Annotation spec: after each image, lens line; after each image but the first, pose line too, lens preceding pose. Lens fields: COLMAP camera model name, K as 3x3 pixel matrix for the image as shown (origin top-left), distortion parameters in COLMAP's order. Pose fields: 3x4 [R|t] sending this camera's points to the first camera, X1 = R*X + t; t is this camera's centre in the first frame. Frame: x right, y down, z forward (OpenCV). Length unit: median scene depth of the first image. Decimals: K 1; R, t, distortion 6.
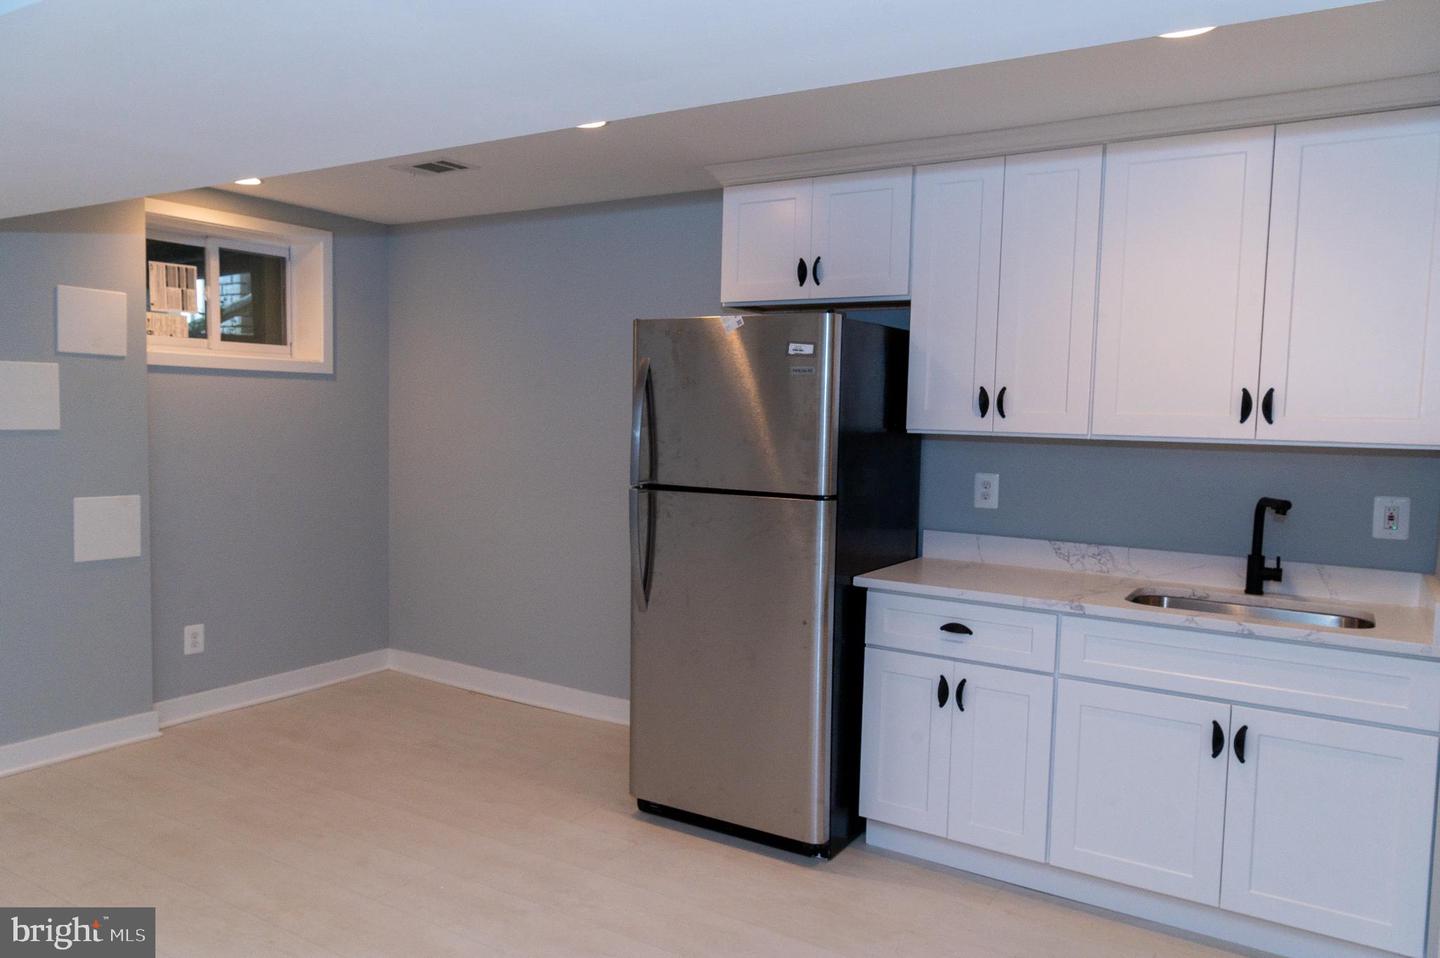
lens RADIAL K [[1035.4, 0, 728.9], [0, 1035.4, 483.5], [0, 0, 1]] dist [0.012055, -0.013148]
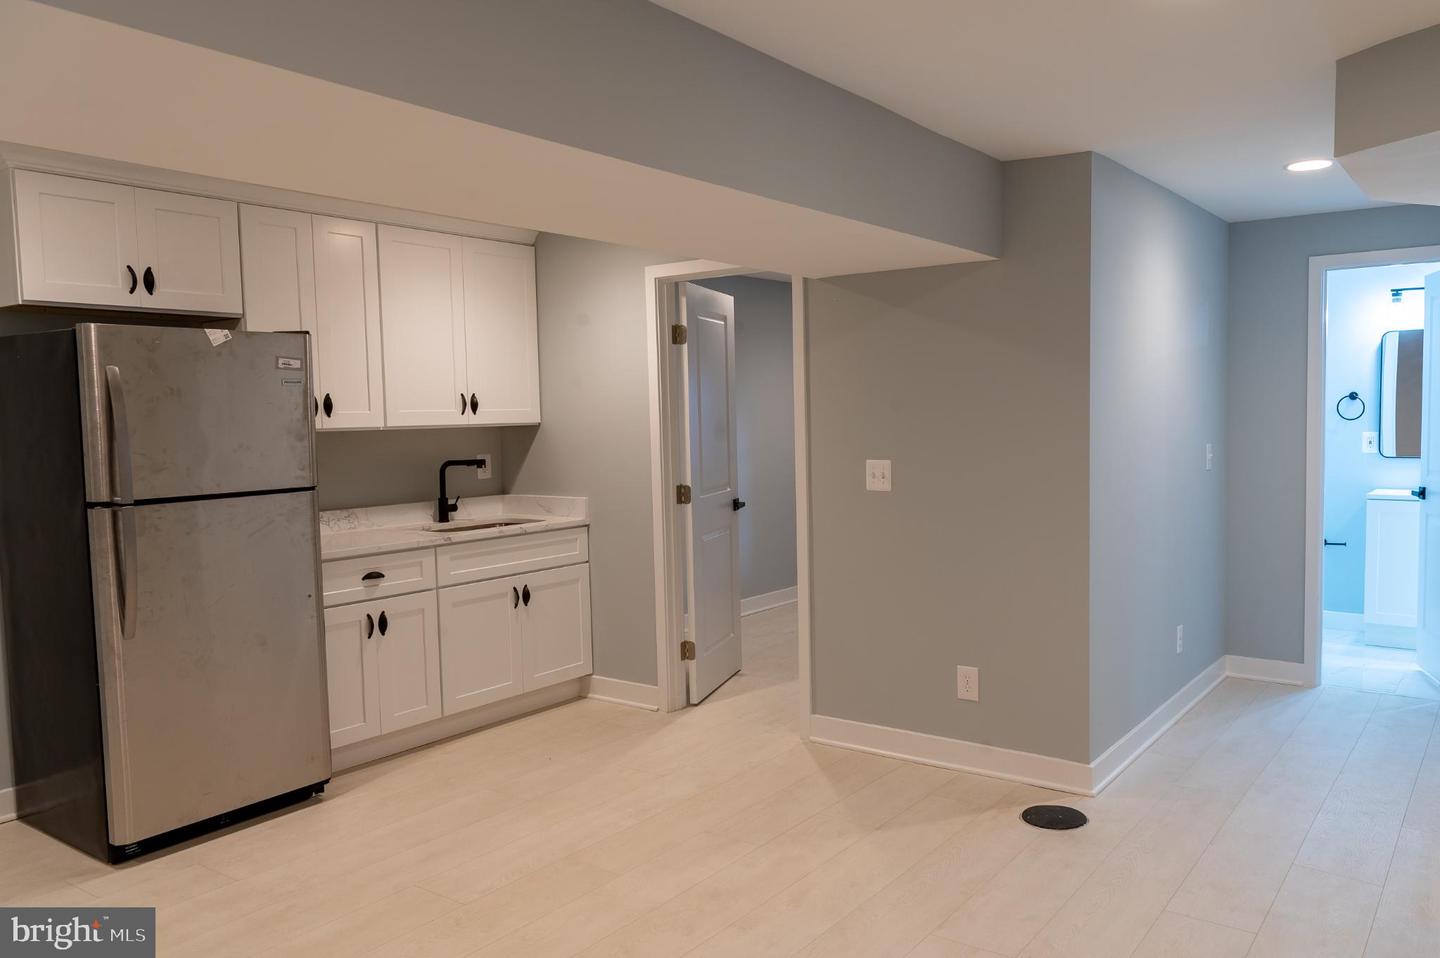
lens RADIAL K [[1095.9, 0, 734.1], [0, 1095.9, 491.9], [0, 0, 1]] dist [0.006780, 0.002411]
pose [[0.088710, -0.101267, 0.990896, -1.121665], [0.088968, 0.991648, 0.093379, -0.057312], [-0.992076, 0.079874, 0.096979, 0.395345]]
